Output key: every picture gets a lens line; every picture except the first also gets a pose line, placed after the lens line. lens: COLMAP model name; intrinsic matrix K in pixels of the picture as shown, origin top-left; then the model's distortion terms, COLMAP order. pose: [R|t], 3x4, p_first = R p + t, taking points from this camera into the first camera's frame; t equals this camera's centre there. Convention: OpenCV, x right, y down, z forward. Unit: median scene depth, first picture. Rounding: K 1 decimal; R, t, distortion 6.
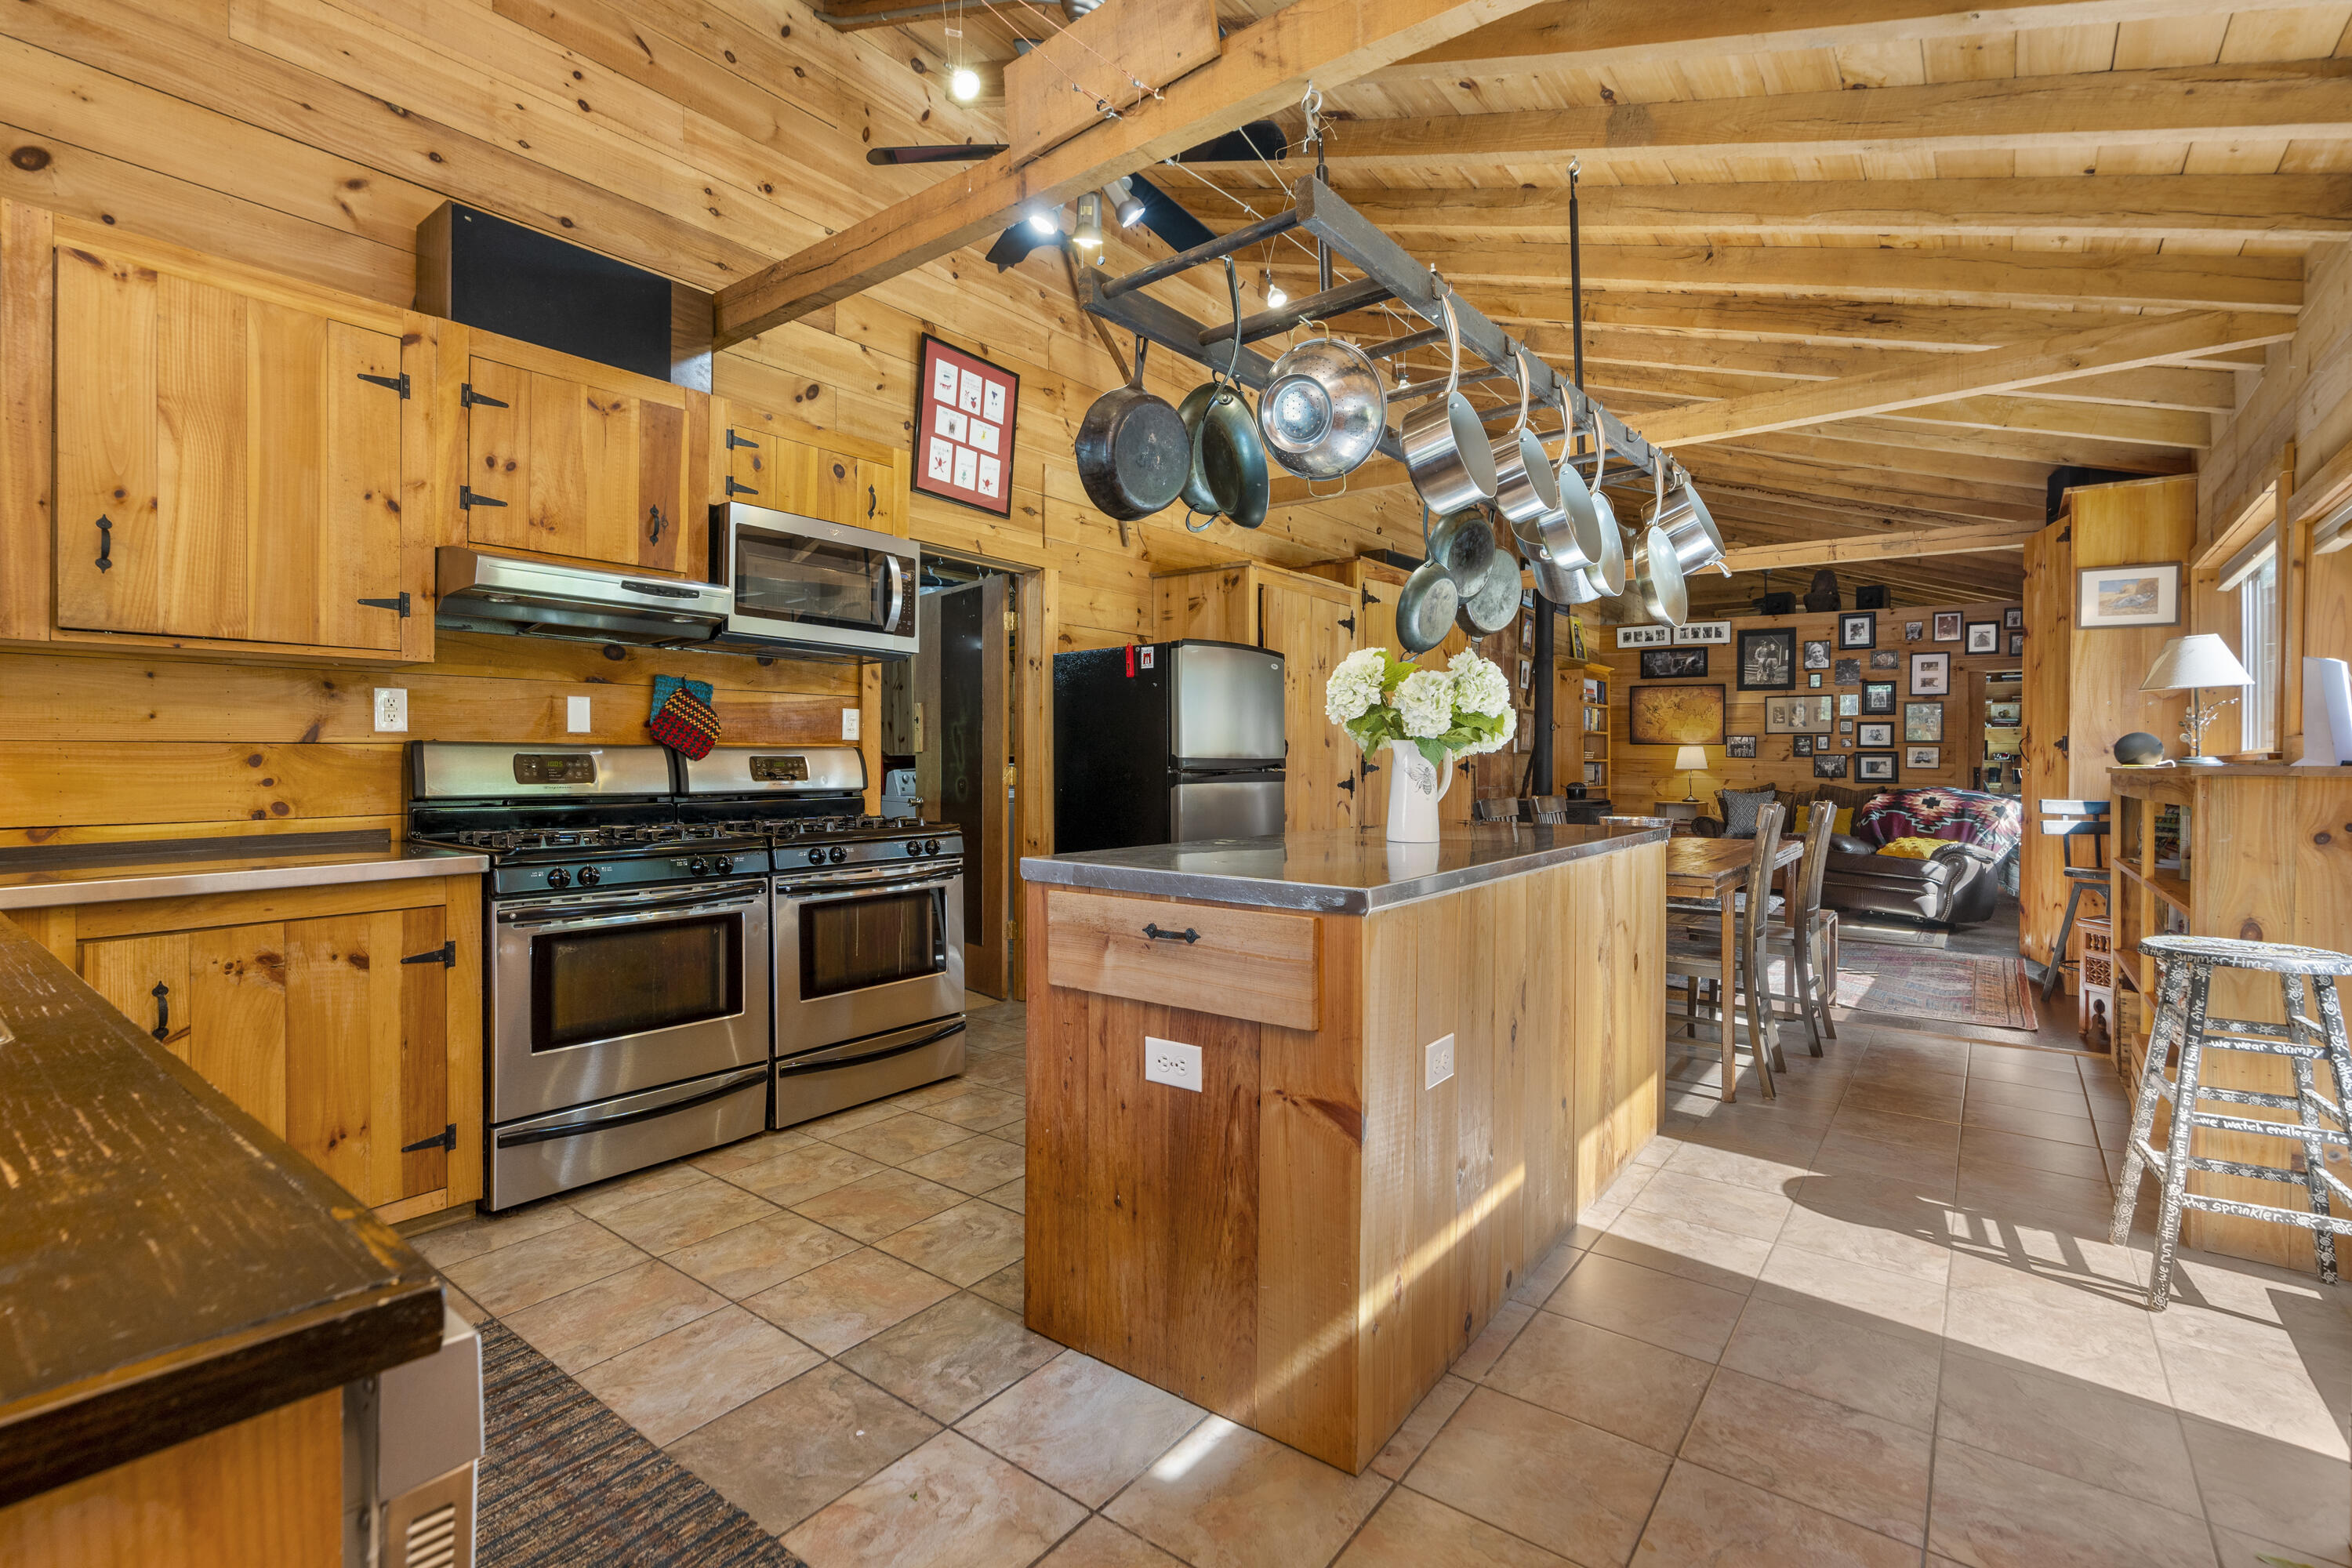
lens RADIAL K [[1072.0, 0, 1167.7], [0, 1072.0, 775.0], [0, 0, 1]] dist [-0.011303, 0.003830]
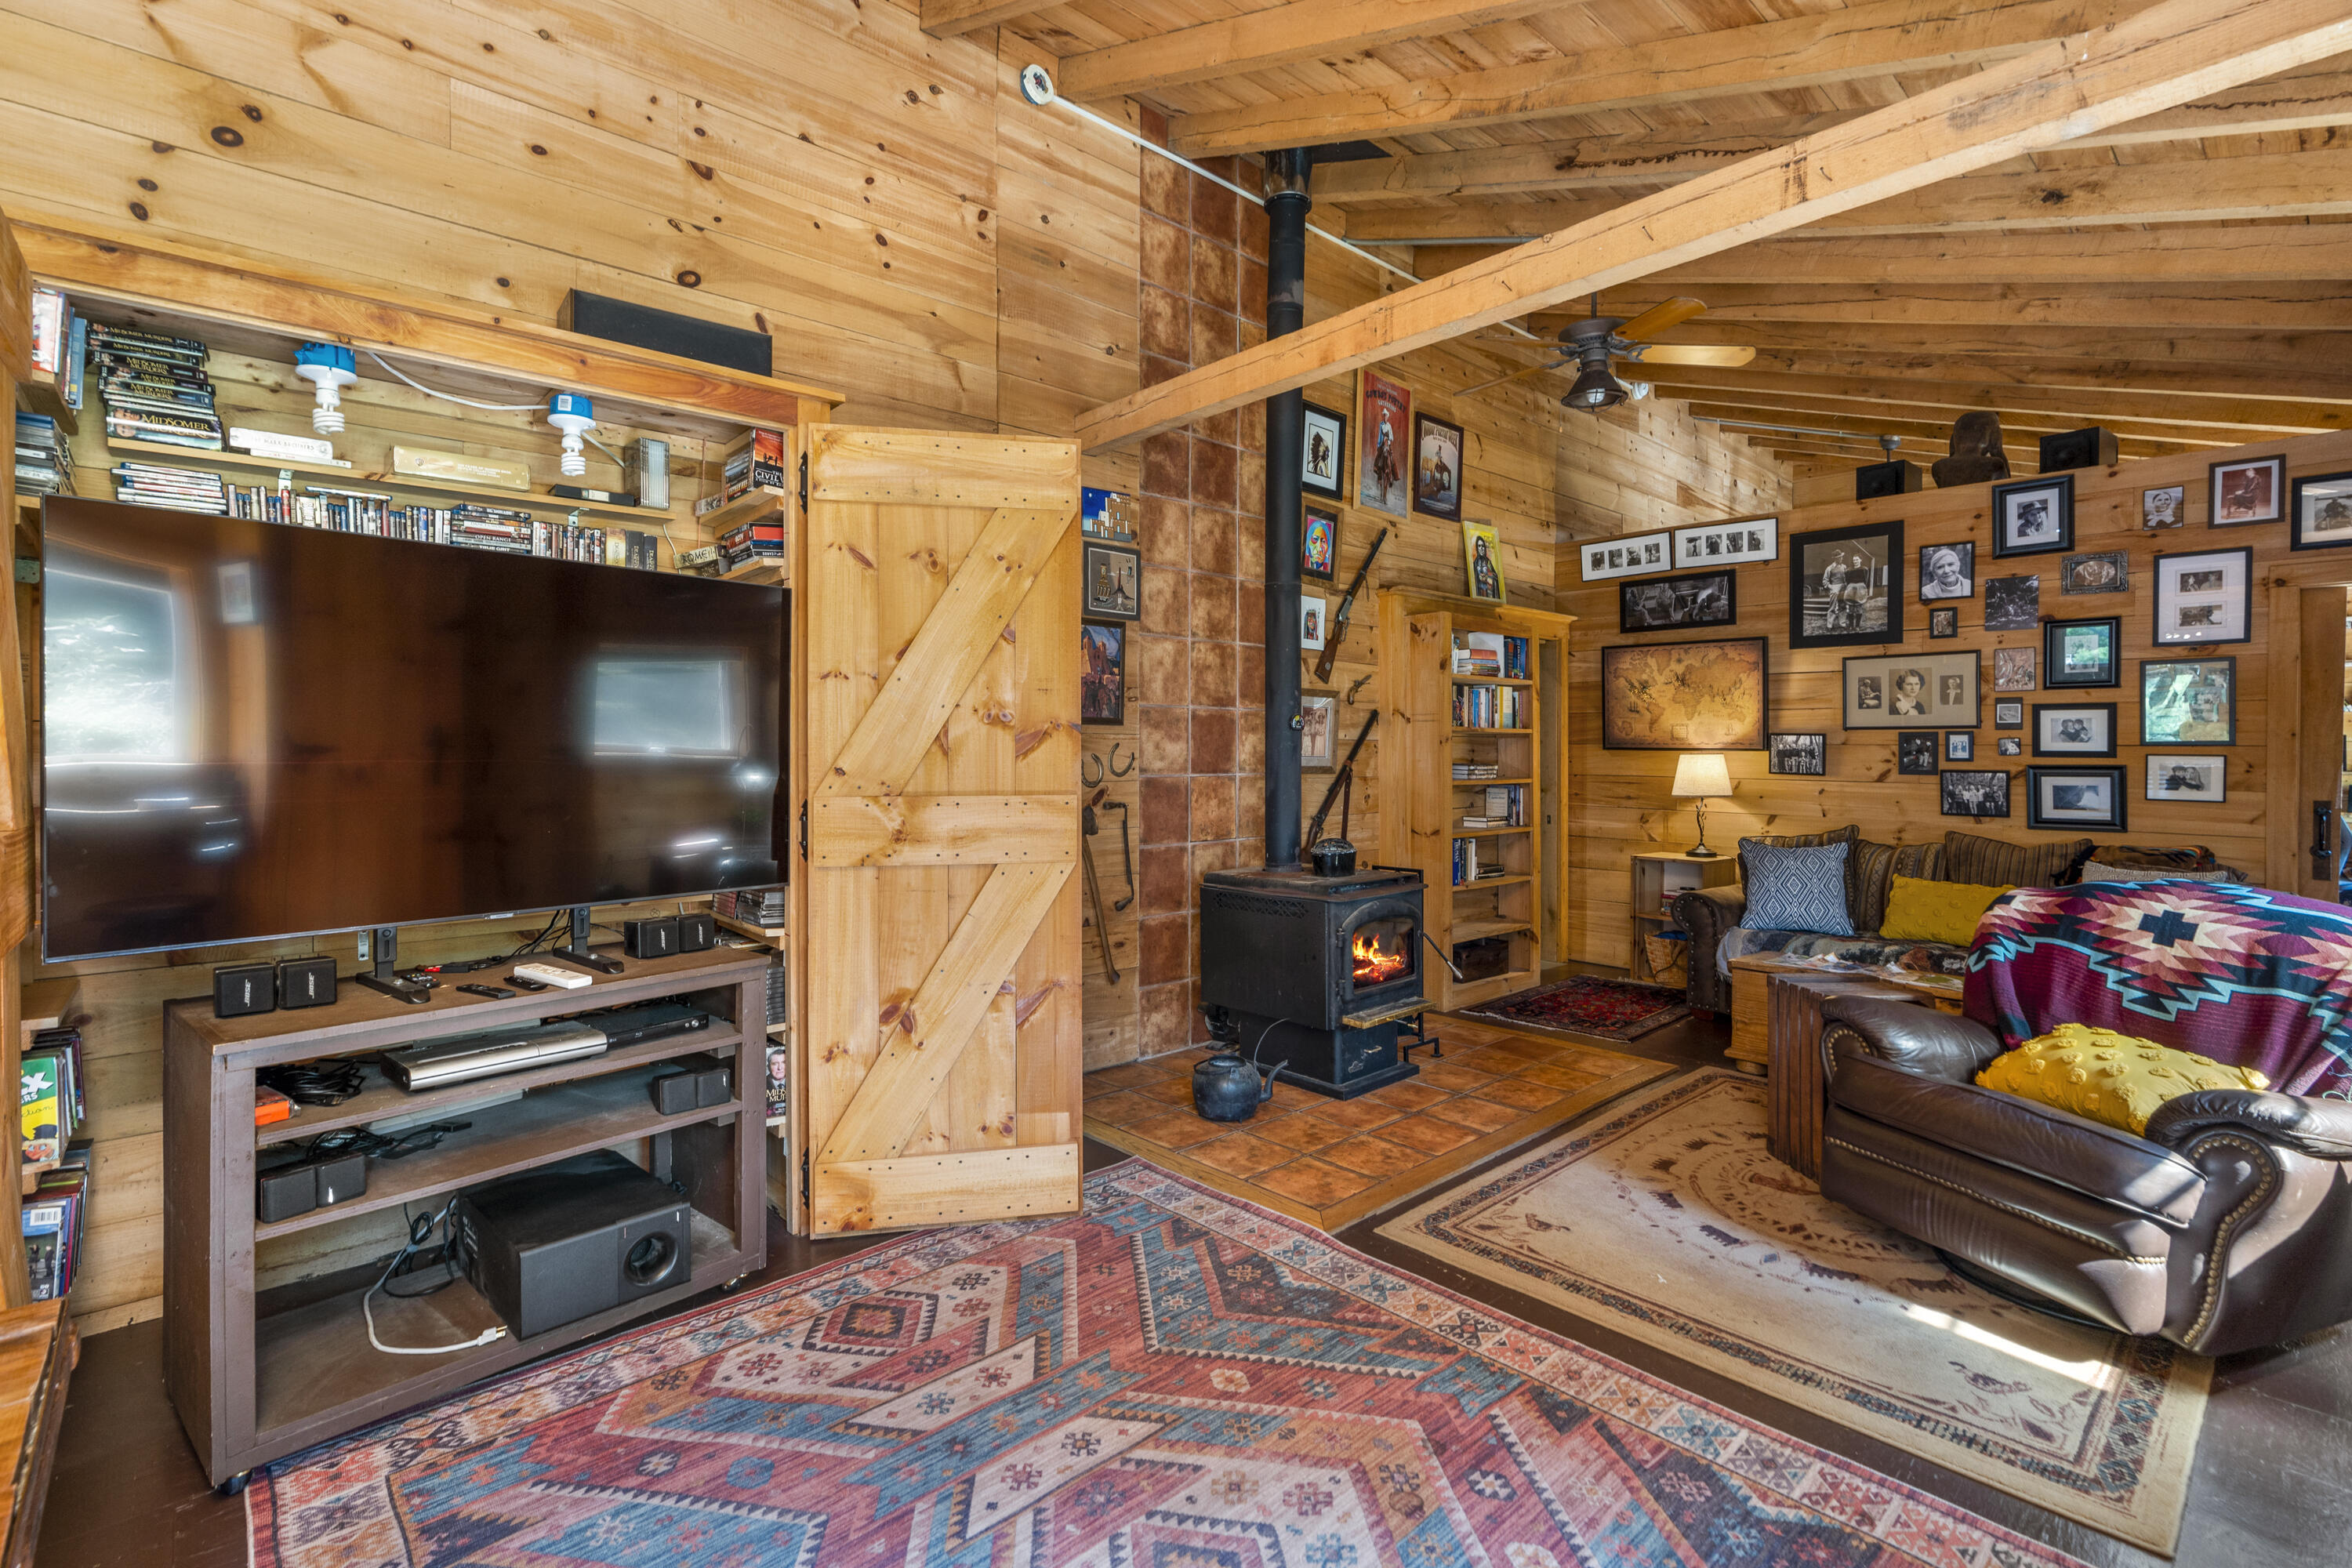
lens RADIAL K [[1072.0, 0, 1162.0], [0, 1072.0, 770.9], [0, 0, 1]] dist [-0.011303, 0.003830]
pose [[0.983787, -0.002470, -0.179322, 0.339068], [0.002527, 0.999997, 0.000090, -0.019893], [0.179321, -0.000542, 0.983790, 0.446379]]
